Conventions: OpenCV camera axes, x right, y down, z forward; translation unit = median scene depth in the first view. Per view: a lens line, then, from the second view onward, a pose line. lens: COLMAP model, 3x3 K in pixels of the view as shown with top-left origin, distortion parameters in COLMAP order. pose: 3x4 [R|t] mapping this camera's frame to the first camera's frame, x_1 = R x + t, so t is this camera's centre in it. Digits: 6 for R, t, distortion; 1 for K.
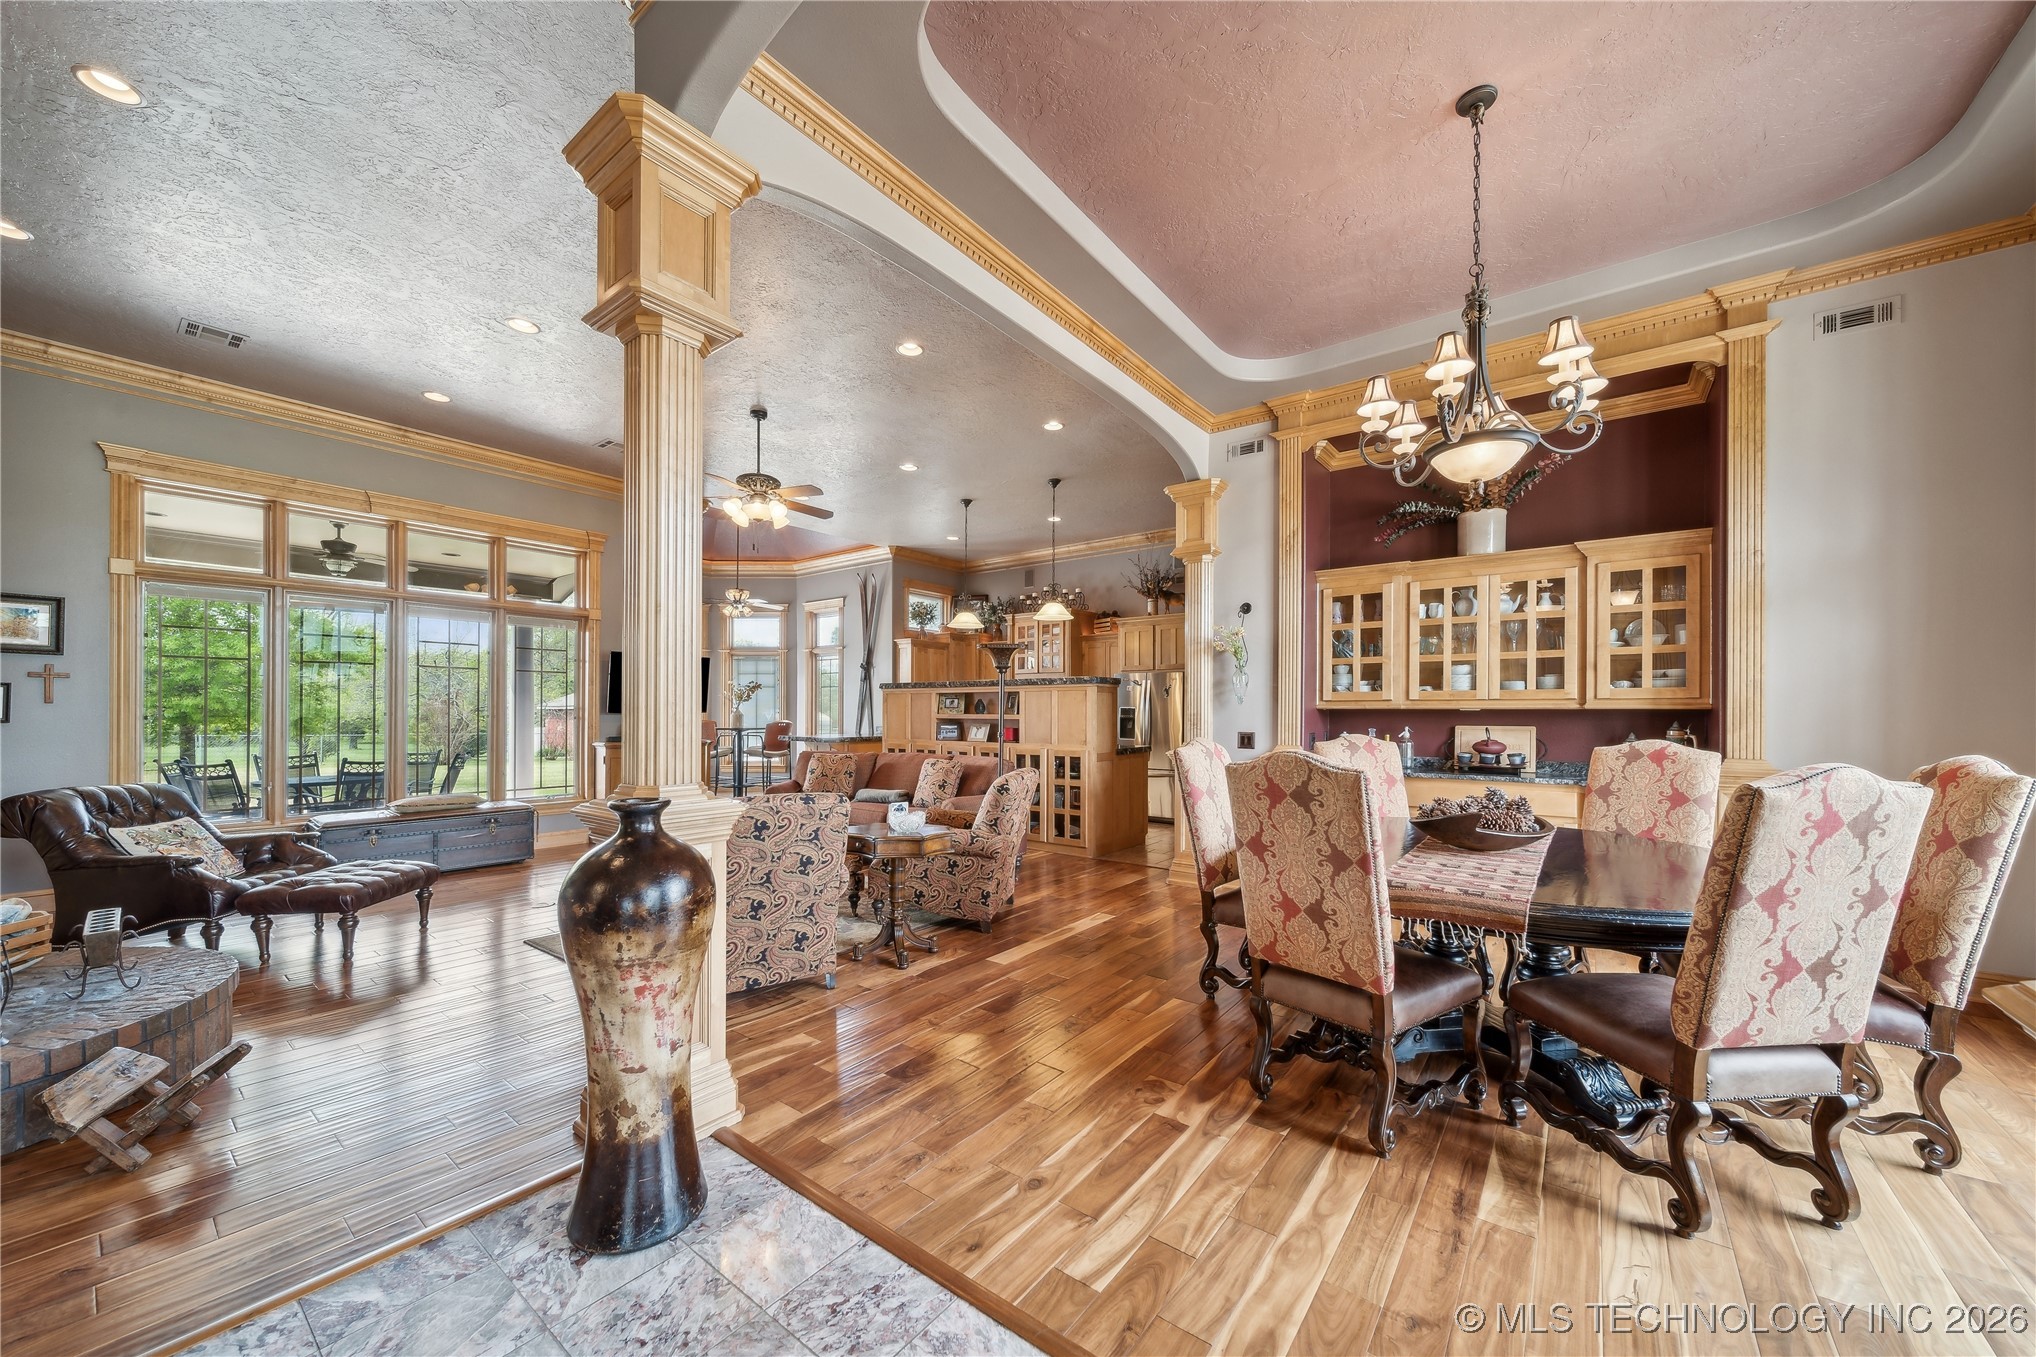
lens RADIAL K [[745.0, 0, 1016.4], [0, 745.0, 698.6], [0, 0, 1]] dist [-0.001885, -0.001139]
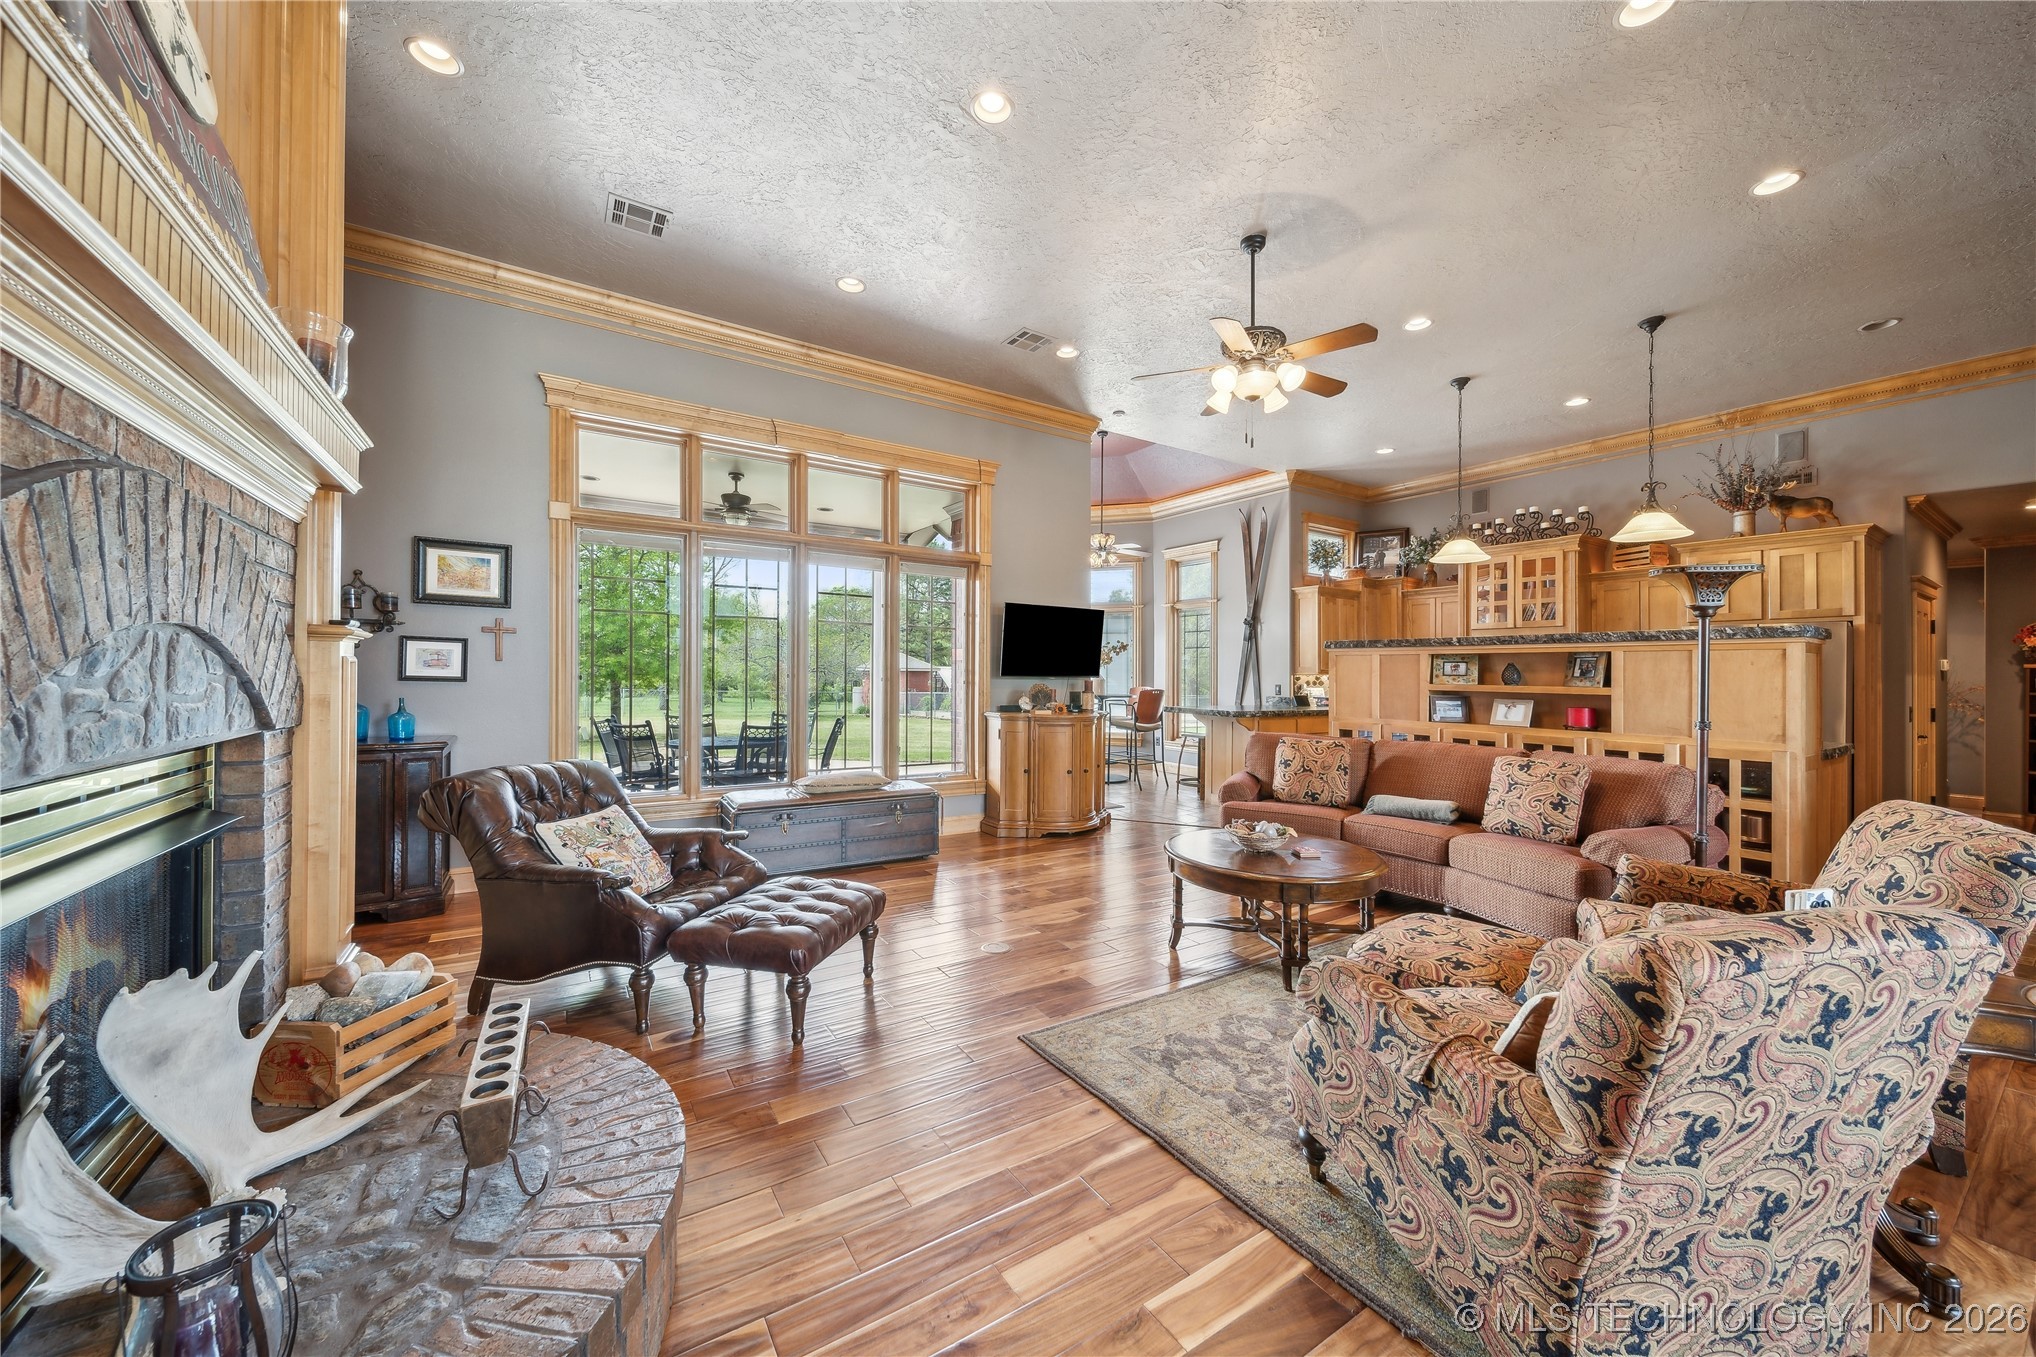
lens RADIAL K [[745.0, 0, 1020.0], [0, 745.0, 673.1], [0, 0, 1]] dist [-0.001885, -0.001139]
pose [[0.941544, 0.010417, -0.336730, -0.313222], [-0.005970, 0.999881, 0.014238, 0.003401], [0.336838, -0.011396, 0.941494, 0.280954]]
